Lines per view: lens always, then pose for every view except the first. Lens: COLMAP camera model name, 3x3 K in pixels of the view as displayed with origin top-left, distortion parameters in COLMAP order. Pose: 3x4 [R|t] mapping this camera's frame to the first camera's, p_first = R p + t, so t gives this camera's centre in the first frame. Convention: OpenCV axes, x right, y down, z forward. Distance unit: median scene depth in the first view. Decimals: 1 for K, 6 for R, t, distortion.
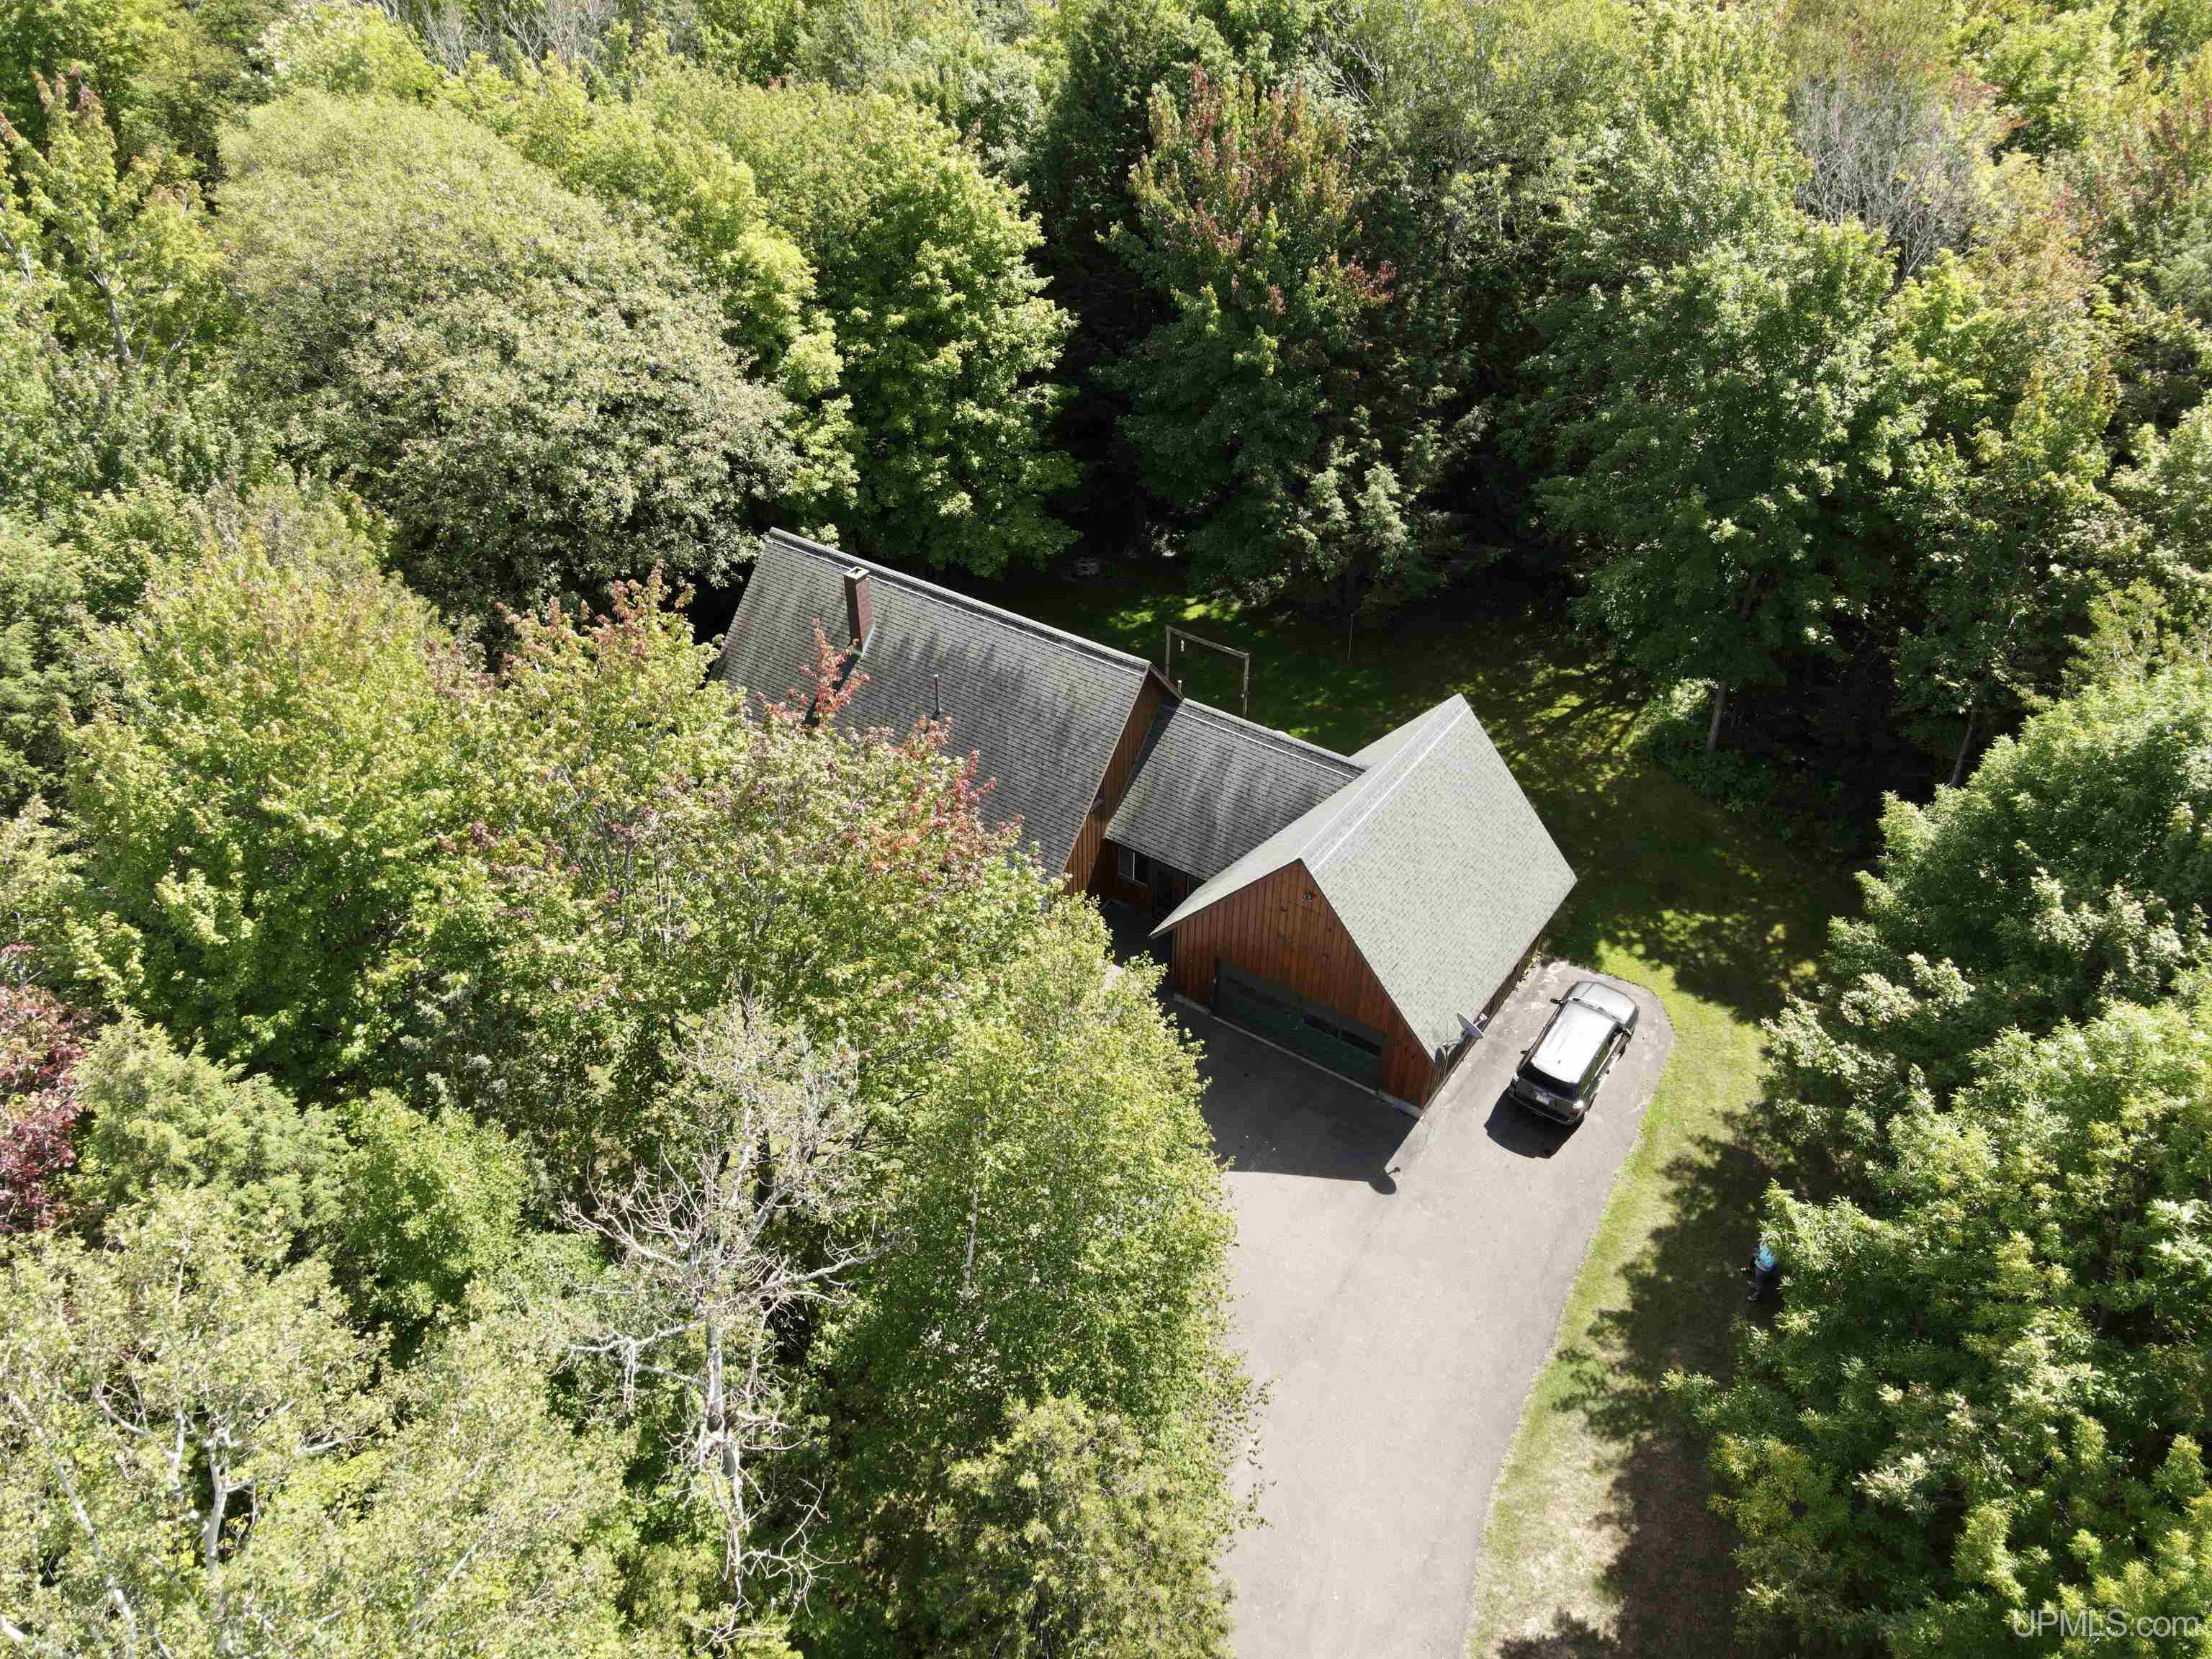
lens RADIAL K [[1616.2, 0, 1092.2], [0, 1616.2, 841.8], [0, 0, 1]] dist [0.002322, 0.023282]
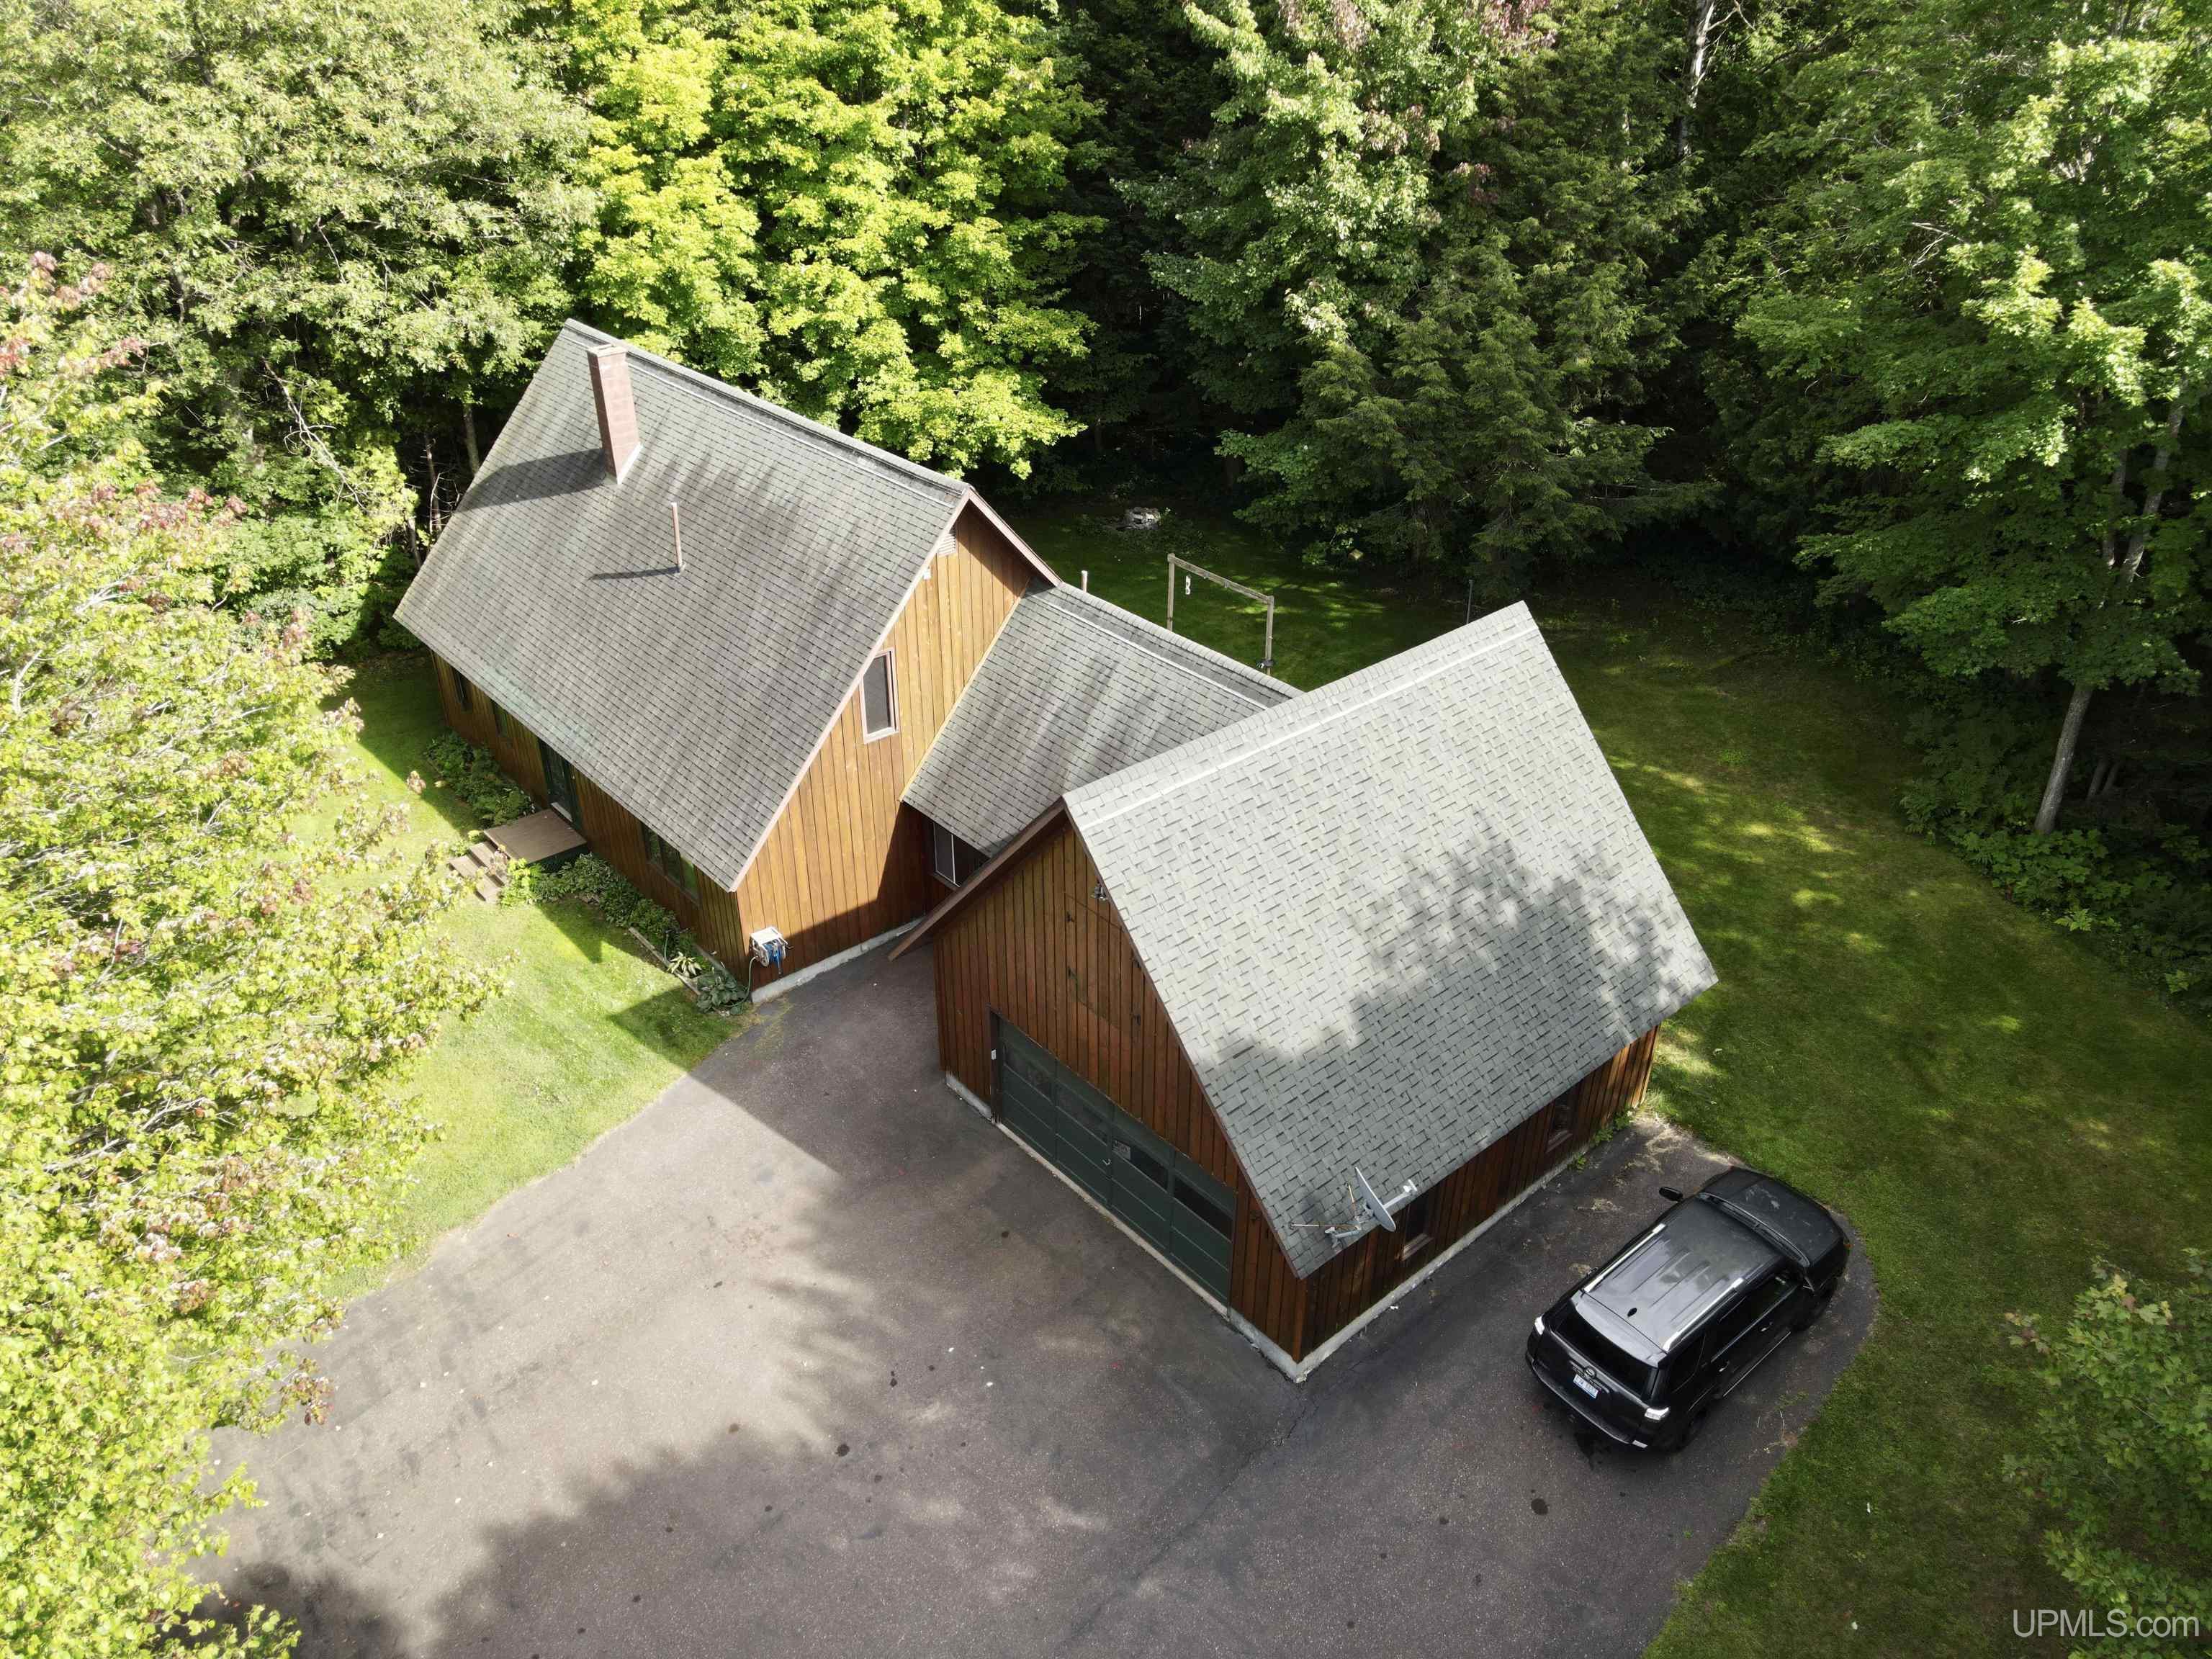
lens RADIAL K [[1616.2, 0, 1100.4], [0, 1616.2, 839.9], [0, 0, 1]] dist [0.002322, 0.023282]
pose [[0.970263, 0.129247, -0.204656, 0.196126], [-0.150883, 0.984087, -0.093846, 0.054494], [0.189270, 0.121935, 0.974325, 0.423973]]
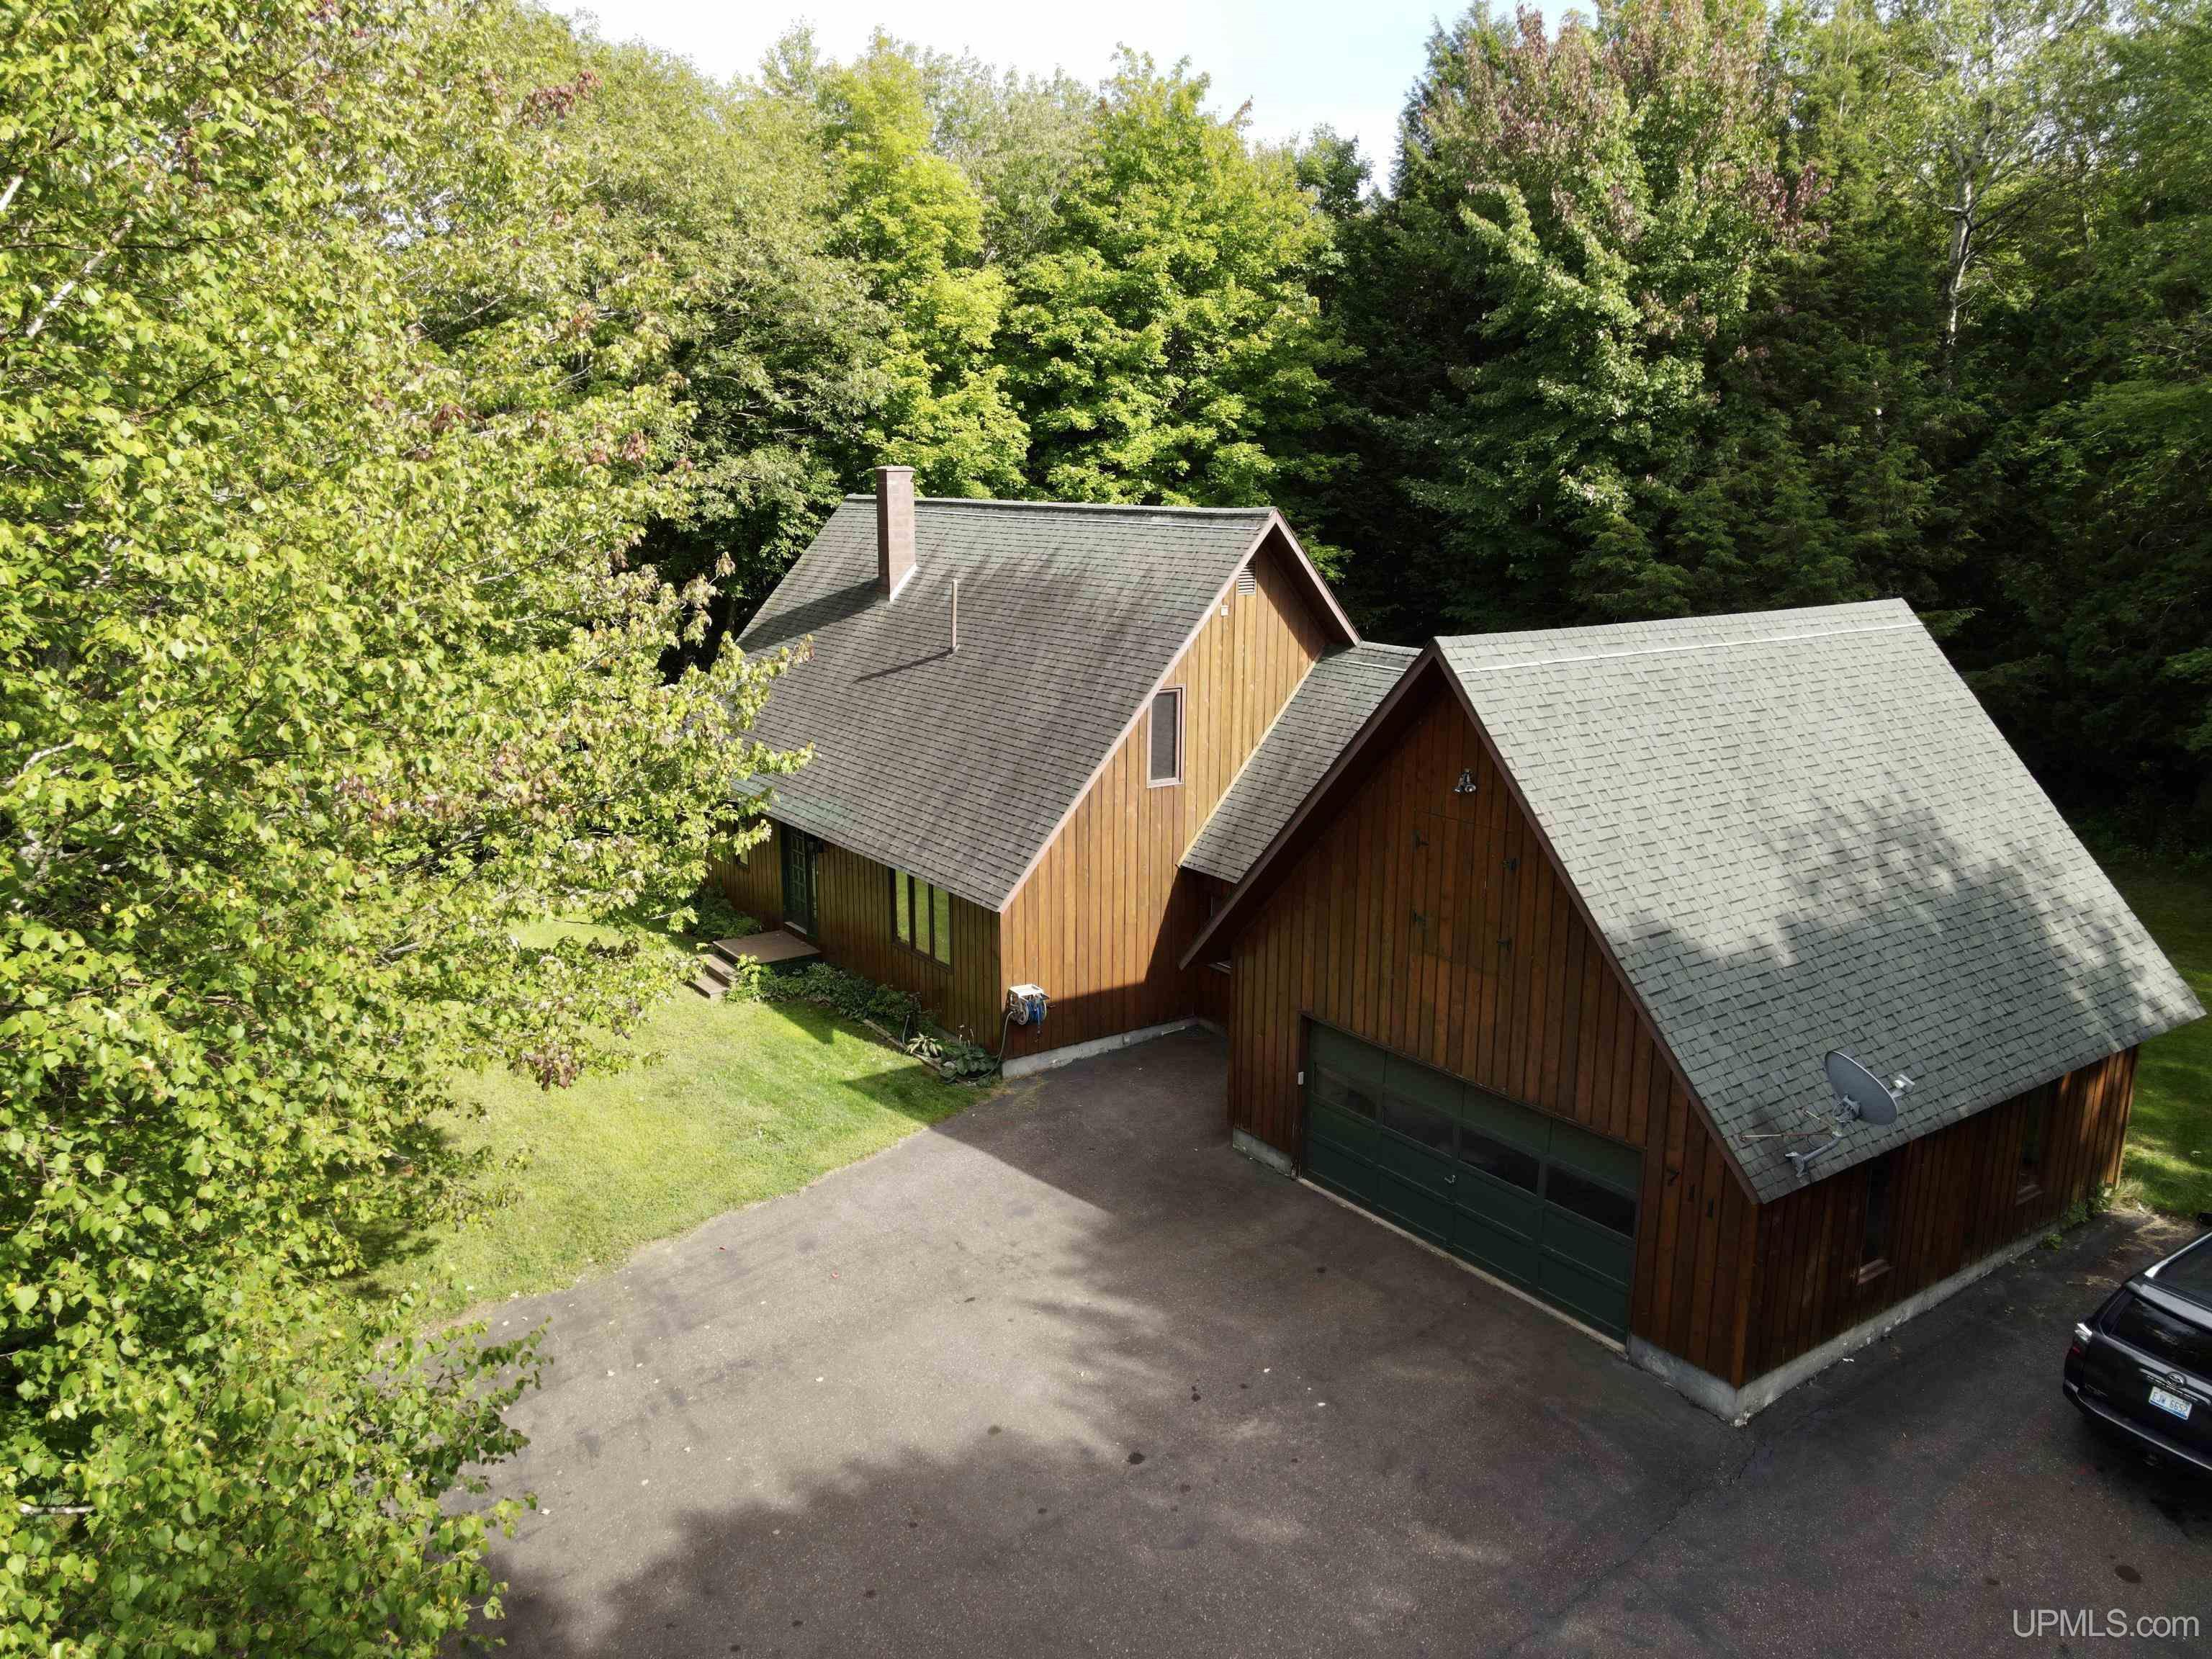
lens RADIAL K [[1616.2, 0, 1102.8], [0, 1616.2, 844.8], [0, 0, 1]] dist [0.002322, 0.023282]
pose [[0.941610, 0.081536, -0.326684, 0.154323], [-0.209290, 0.901767, -0.378171, 0.194152], [0.263758, 0.424461, 0.866178, 0.508623]]
